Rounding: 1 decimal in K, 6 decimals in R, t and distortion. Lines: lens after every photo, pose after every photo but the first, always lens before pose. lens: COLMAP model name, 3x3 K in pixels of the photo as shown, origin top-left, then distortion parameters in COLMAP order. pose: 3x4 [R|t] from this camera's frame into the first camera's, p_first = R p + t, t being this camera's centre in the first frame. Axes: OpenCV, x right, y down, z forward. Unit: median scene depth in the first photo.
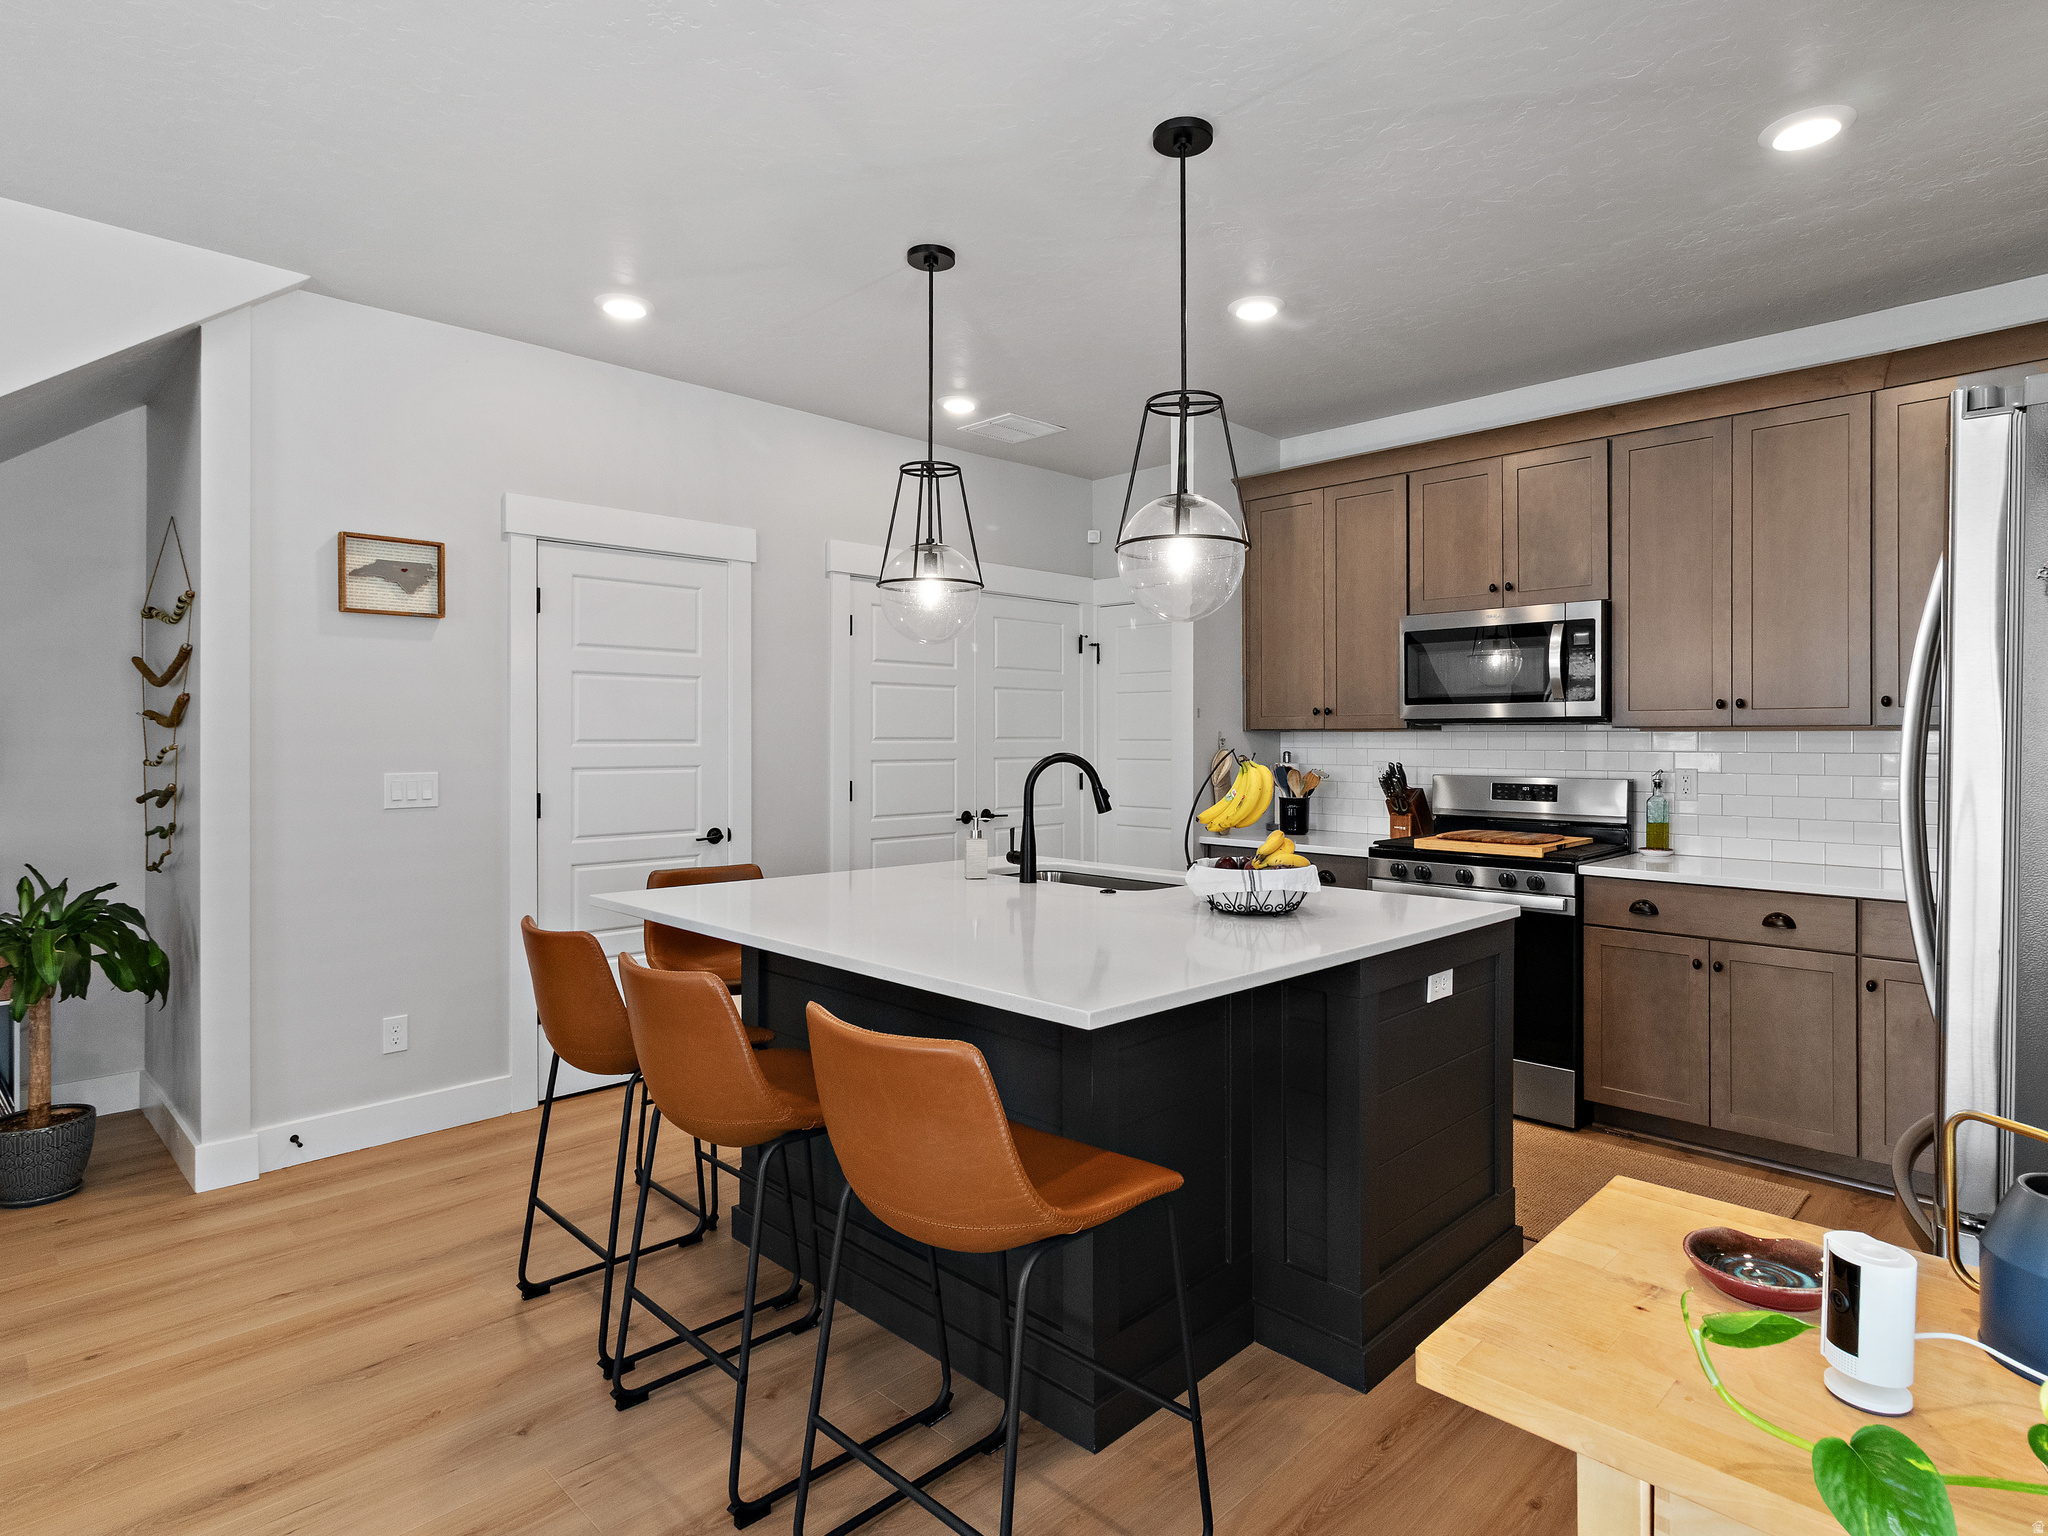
lens RADIAL K [[1112.1, 0, 1015.9], [0, 1112.1, 741.9], [0, 0, 1]] dist [0.003914, 0.002792]
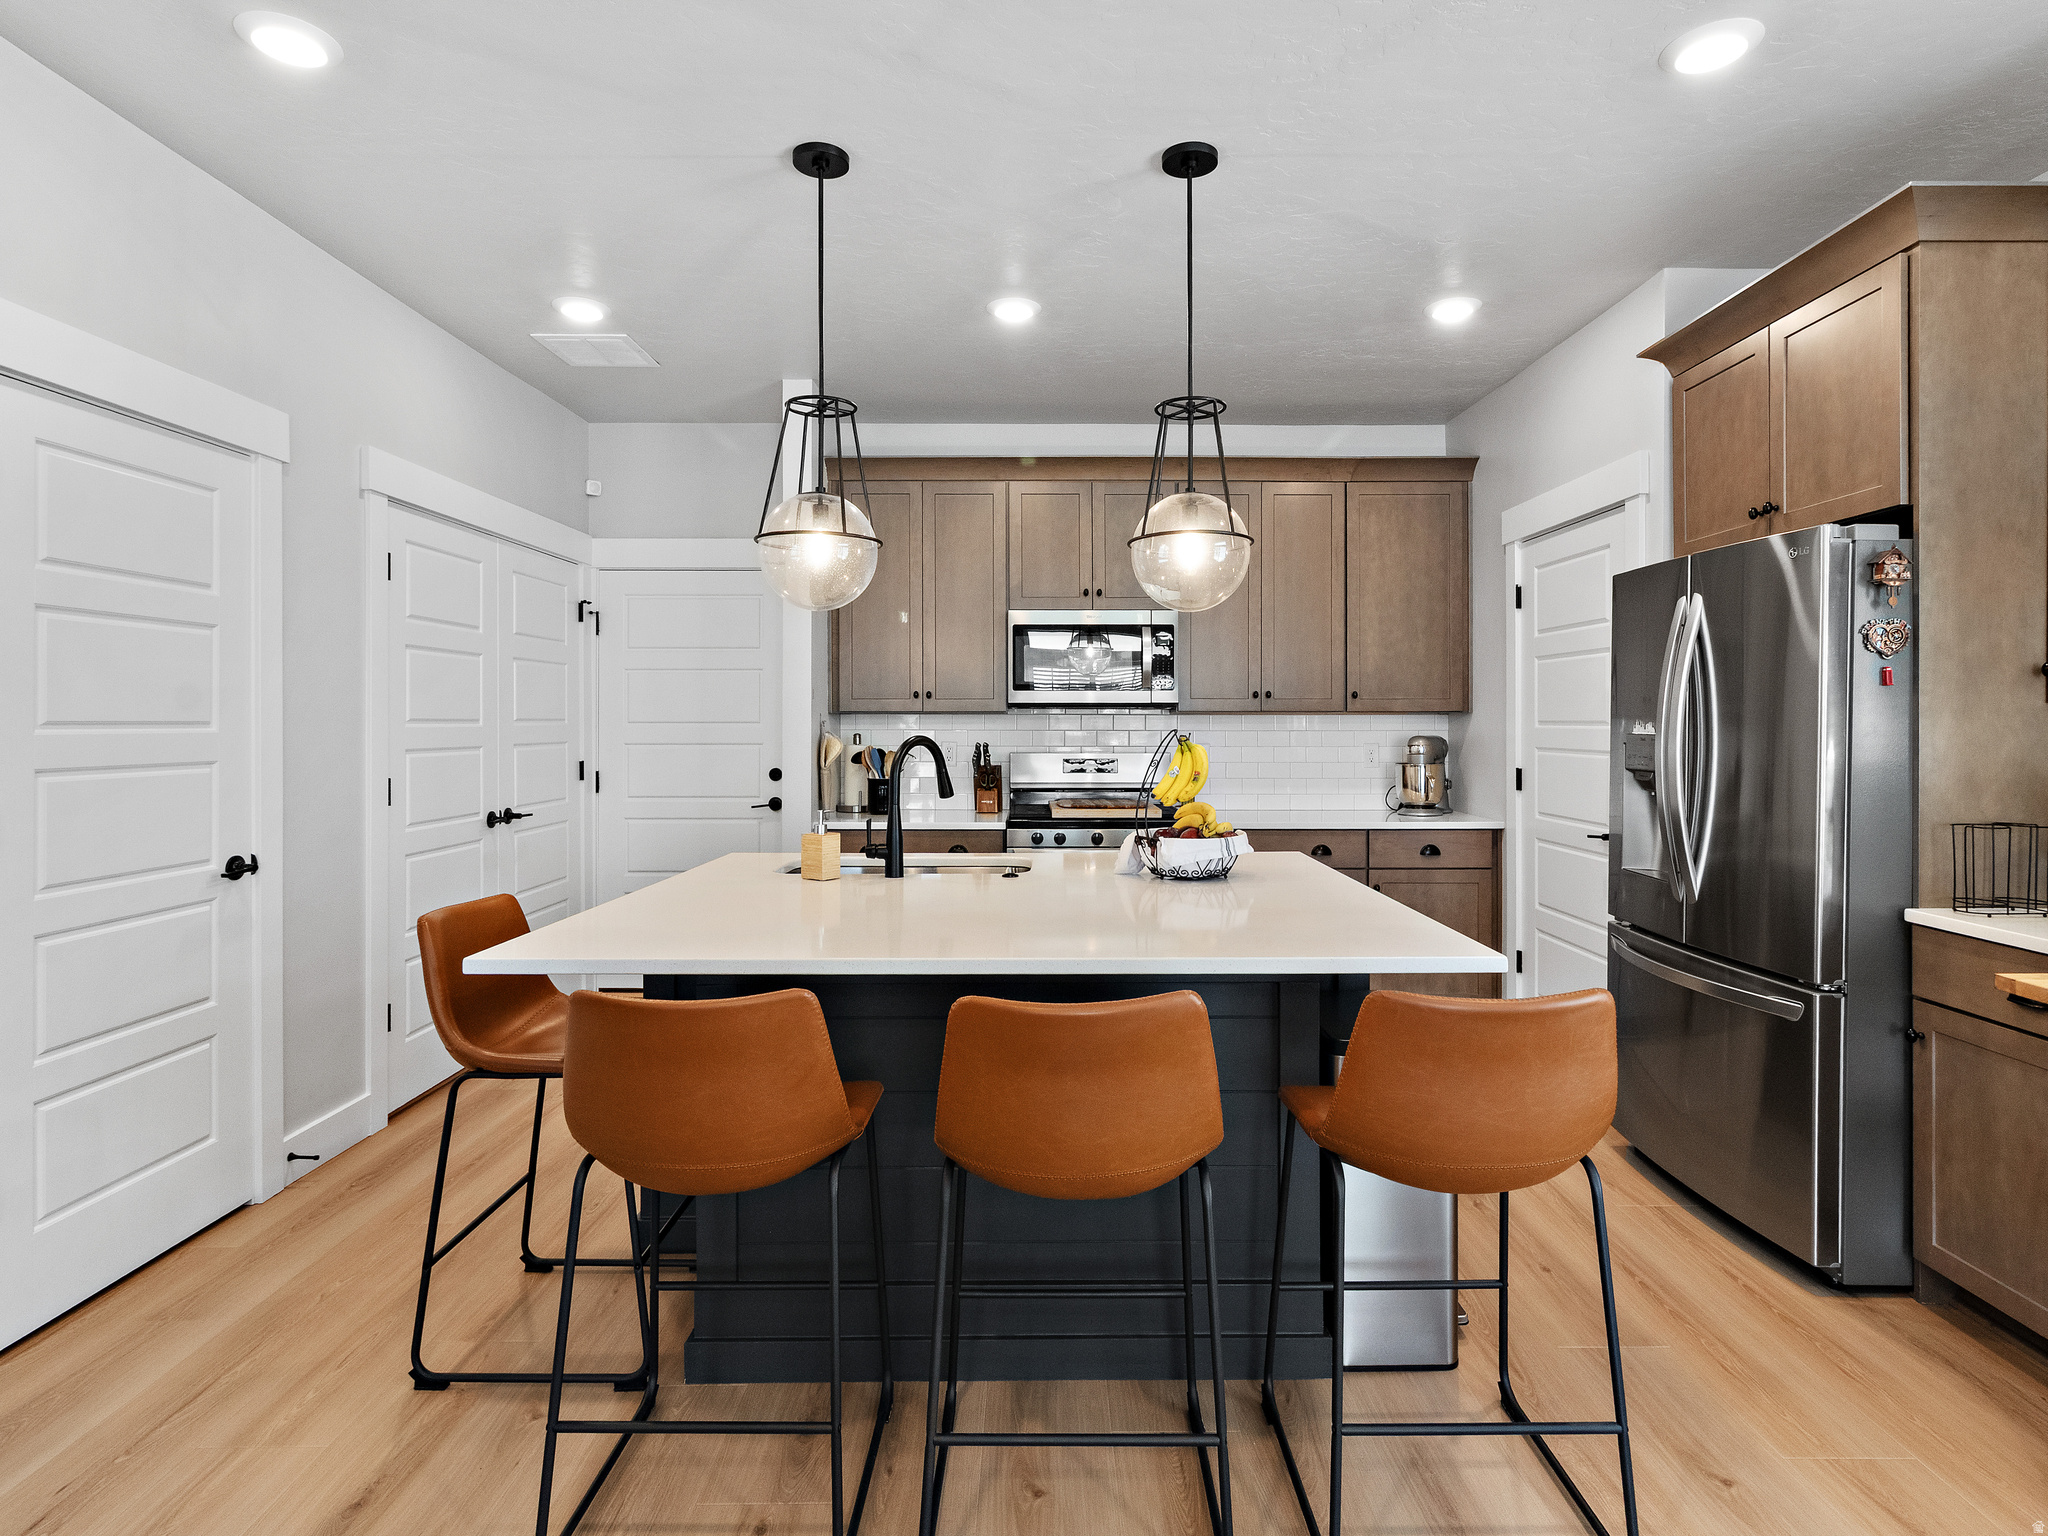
lens RADIAL K [[1112.1, 0, 1024.0], [0, 1112.1, 718.9], [0, 0, 1]] dist [0.003914, 0.002792]
pose [[0.705134, 0.001248, 0.709073, -0.449324], [0.002804, 0.999986, -0.004548, 0.000389], [-0.709068, 0.005195, 0.705121, 0.221562]]
